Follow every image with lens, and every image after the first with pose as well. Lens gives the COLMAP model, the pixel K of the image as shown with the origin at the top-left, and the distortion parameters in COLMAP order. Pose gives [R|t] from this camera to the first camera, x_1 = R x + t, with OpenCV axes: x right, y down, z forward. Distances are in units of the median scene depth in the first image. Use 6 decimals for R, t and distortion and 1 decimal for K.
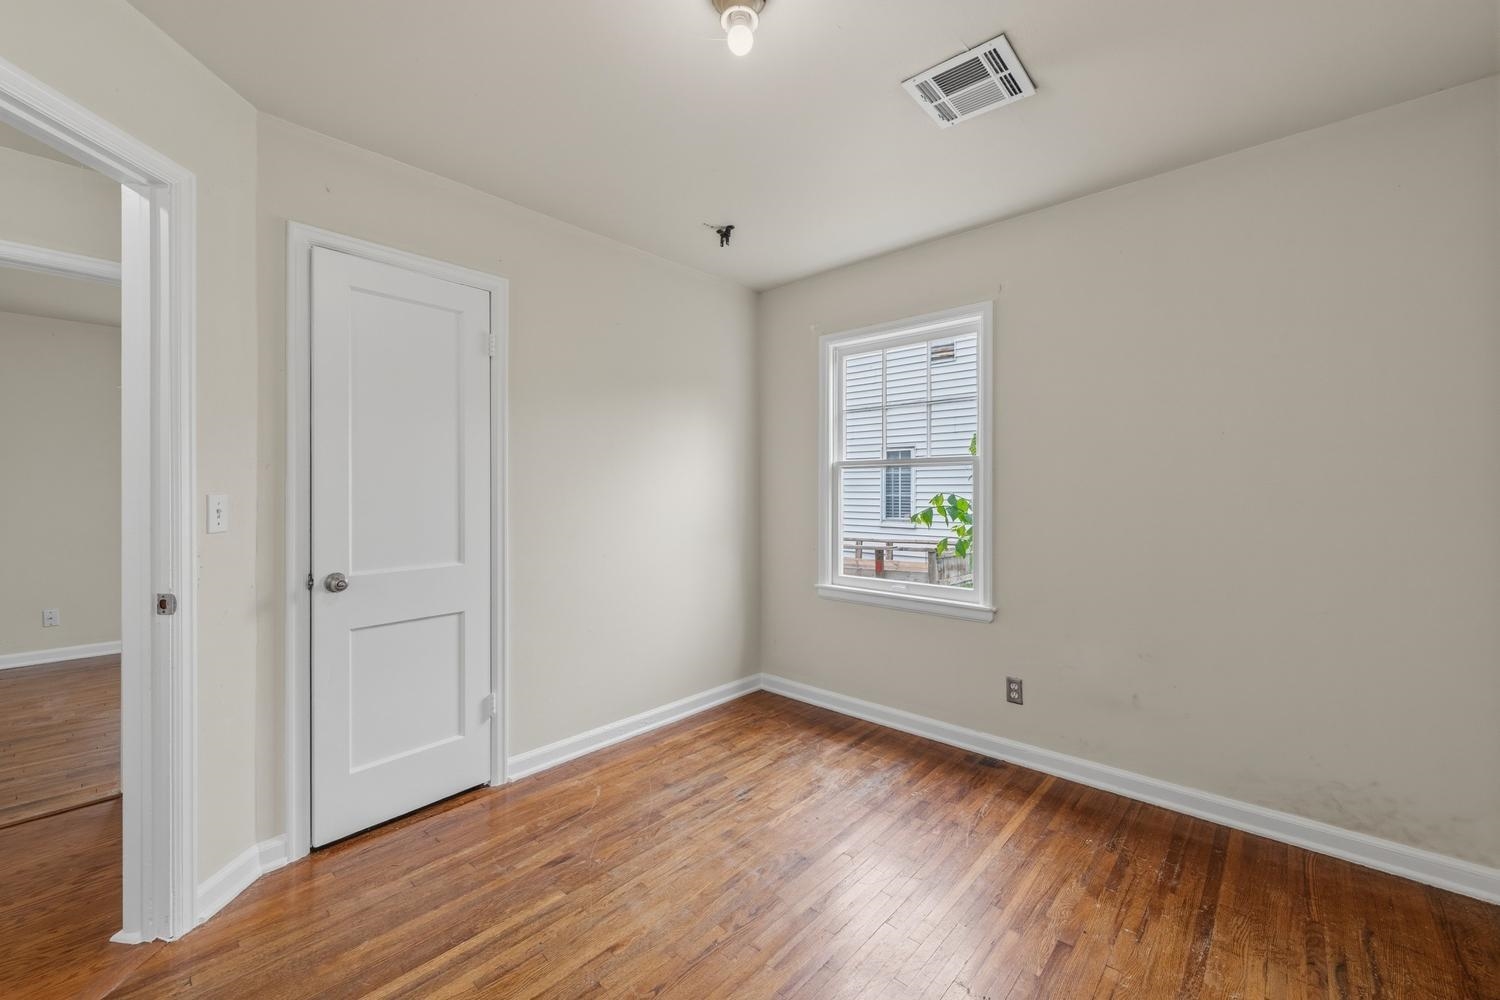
lens RADIAL K [[600.7, 0, 755.0], [0, 600.7, 489.2], [0, 0, 1]] dist [-0.000279, -0.001388]
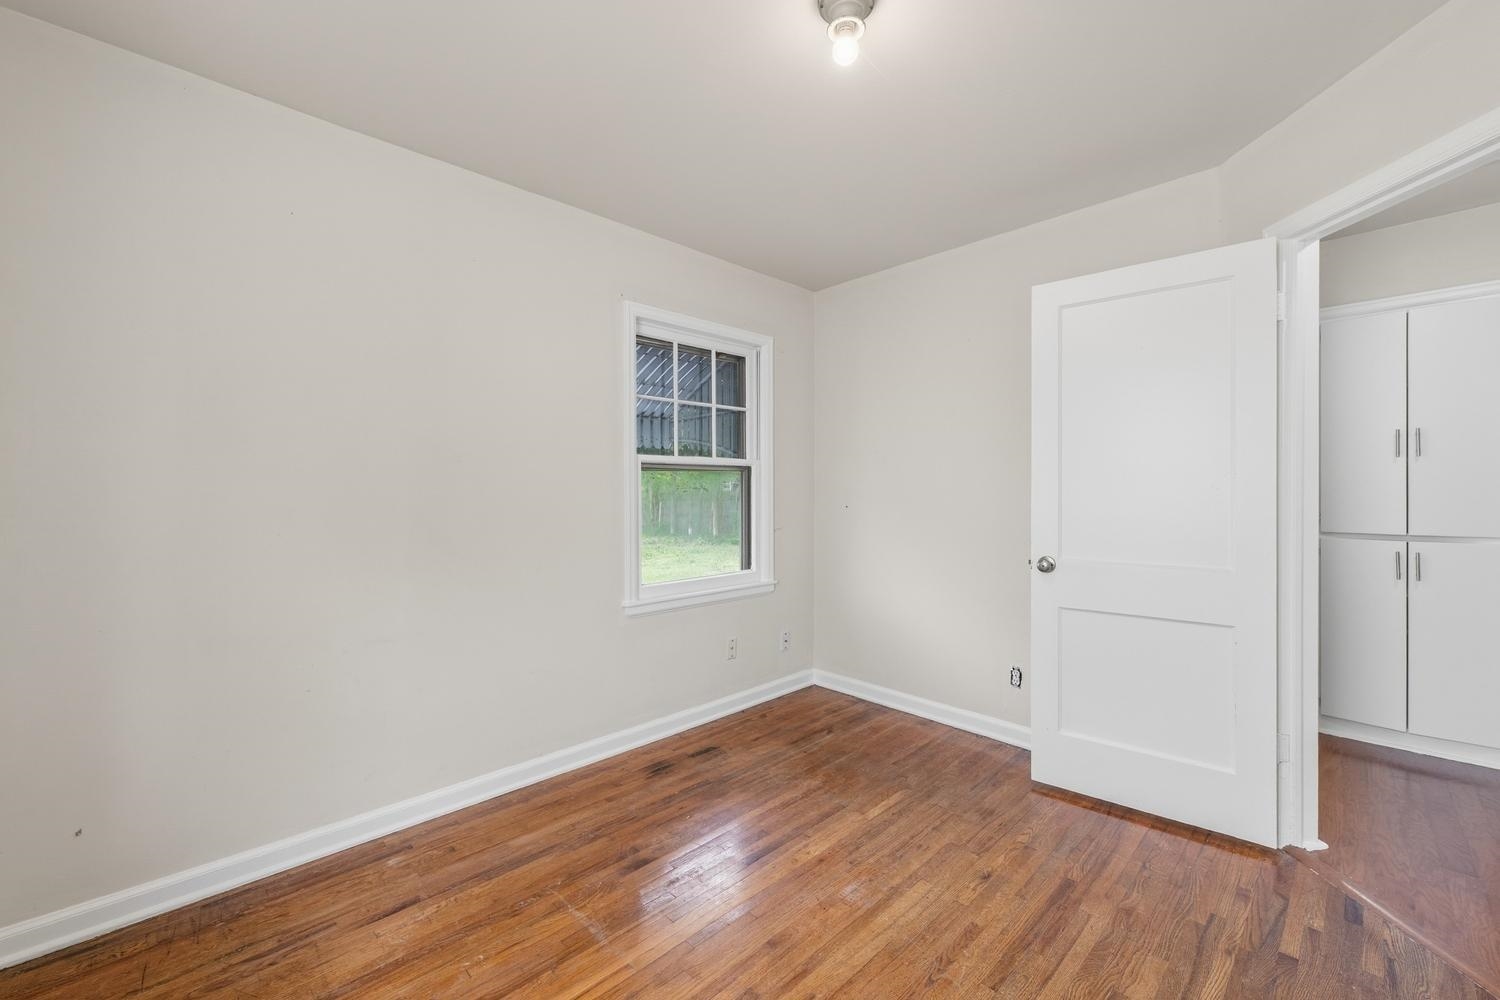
lens RADIAL K [[600.7, 0, 750.2], [0, 600.7, 485.0], [0, 0, 1]] dist [-0.000279, -0.001388]
pose [[-0.997159, 0.003561, 0.075245, 0.037790], [0.003100, 0.999976, -0.006250, 0.002474], [-0.075265, -0.005999, -0.997145, 1.256438]]
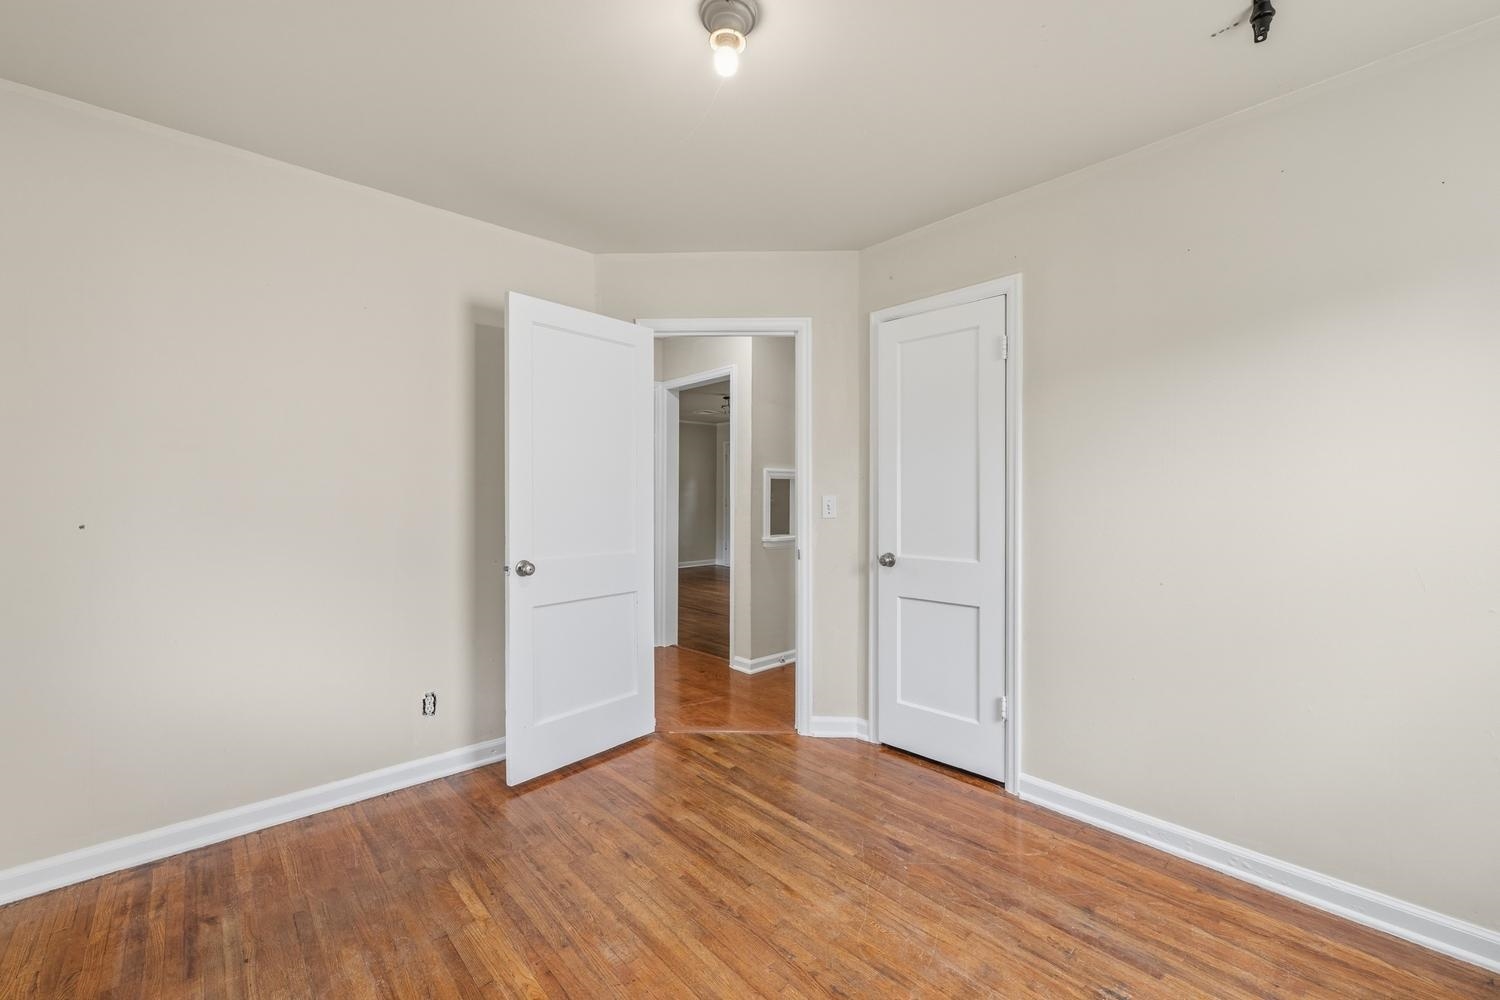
lens RADIAL K [[600.7, 0, 753.1], [0, 600.7, 501.7], [0, 0, 1]] dist [-0.000279, -0.001388]
pose [[-0.093568, 0.010132, -0.995561, 0.614779], [0.001023, 0.999949, 0.010081, 0.004833], [0.995612, -0.000075, -0.093573, 0.700737]]
